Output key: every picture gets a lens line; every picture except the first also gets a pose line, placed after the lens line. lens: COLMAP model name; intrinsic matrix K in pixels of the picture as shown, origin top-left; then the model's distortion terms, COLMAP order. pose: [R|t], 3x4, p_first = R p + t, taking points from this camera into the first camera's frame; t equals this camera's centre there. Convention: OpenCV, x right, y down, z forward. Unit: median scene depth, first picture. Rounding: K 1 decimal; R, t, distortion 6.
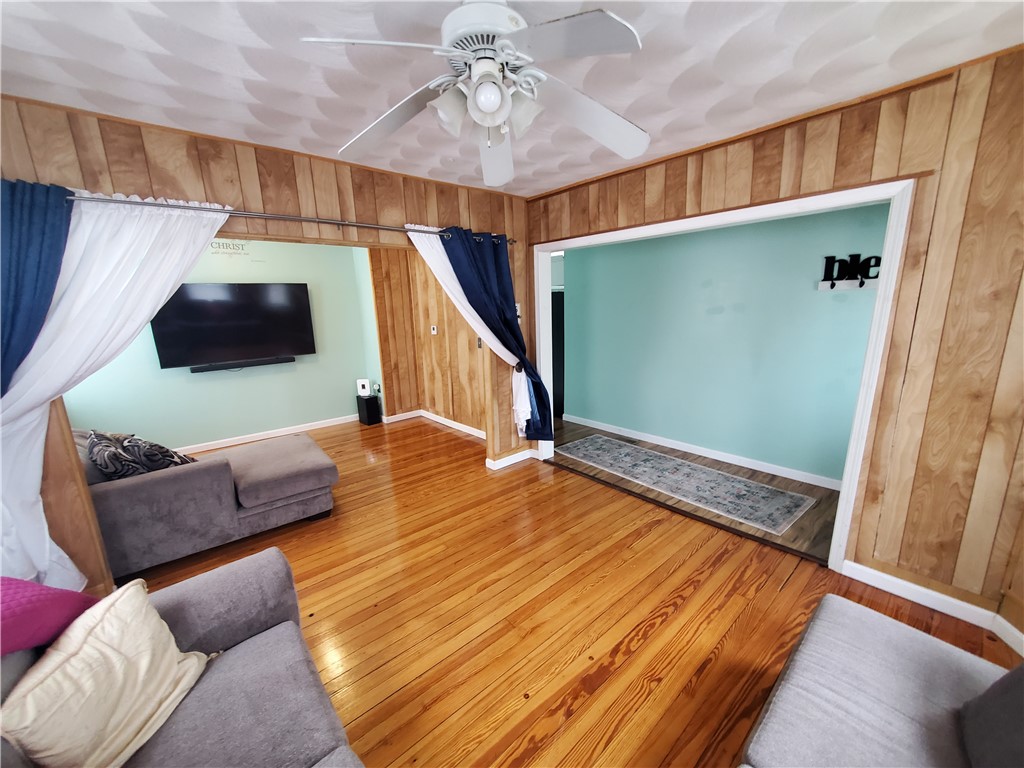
lens RADIAL K [[407.8, 0, 515.0], [0, 407.8, 387.5], [0, 0, 1]] dist [0.001916, 0.000119]
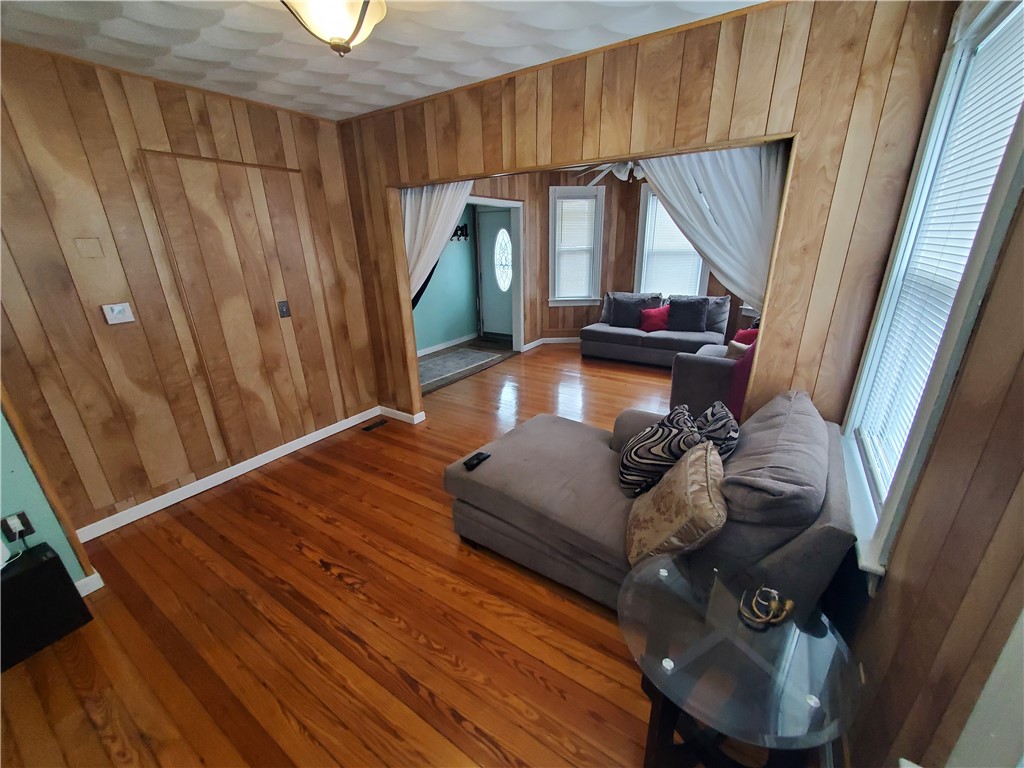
lens RADIAL K [[403.8, 0, 519.9], [0, 403.8, 388.1], [0, 0, 1]] dist [0.002010, 0.000031]
pose [[-0.270861, -0.299212, 0.914935, -1.249801], [0.224618, 0.904582, 0.362323, -0.216472], [-0.936045, 0.303650, -0.177807, 1.177699]]
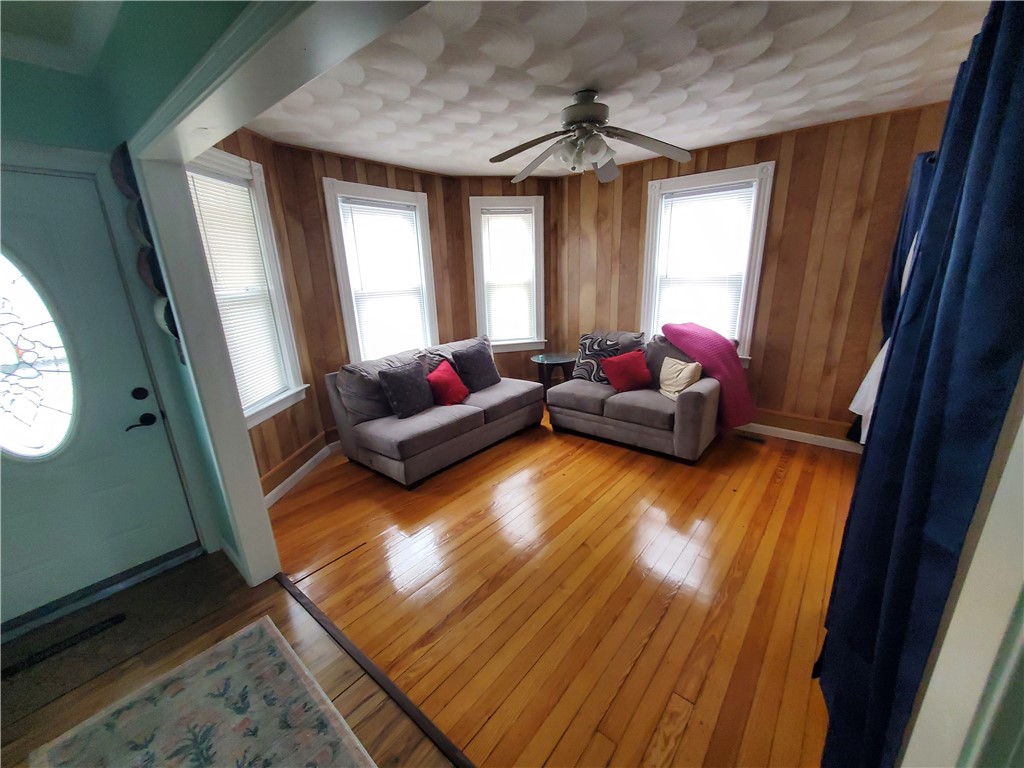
lens RADIAL K [[407.8, 0, 515.0], [0, 407.8, 387.5], [0, 0, 1]] dist [0.001916, 0.000119]
pose [[-0.987883, 0.098869, -0.119629, 0.250543], [0.029956, 0.877797, 0.478095, -0.293019], [0.152279, 0.468718, -0.870123, 1.363433]]
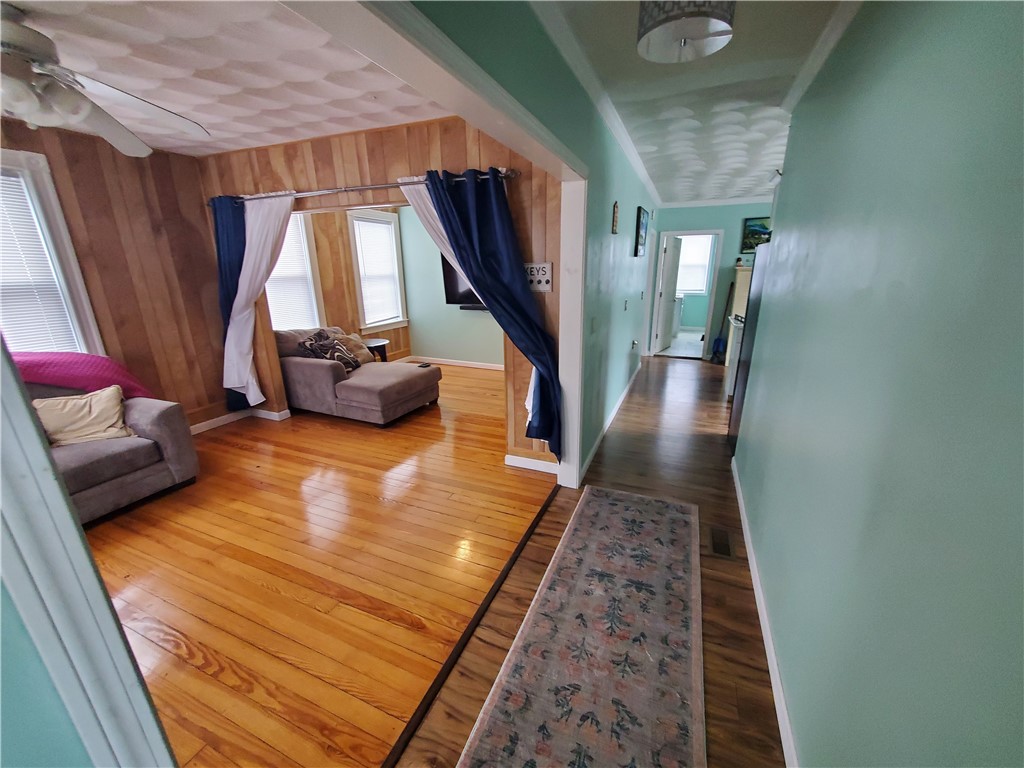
lens RADIAL K [[407.8, 0, 515.0], [0, 407.8, 387.5], [0, 0, 1]] dist [0.001916, 0.000119]
pose [[0.431650, 0.281390, -0.857028, 0.829133], [-0.190171, 0.957133, 0.218477, -0.179061], [0.881767, 0.068676, 0.466659, 0.800572]]
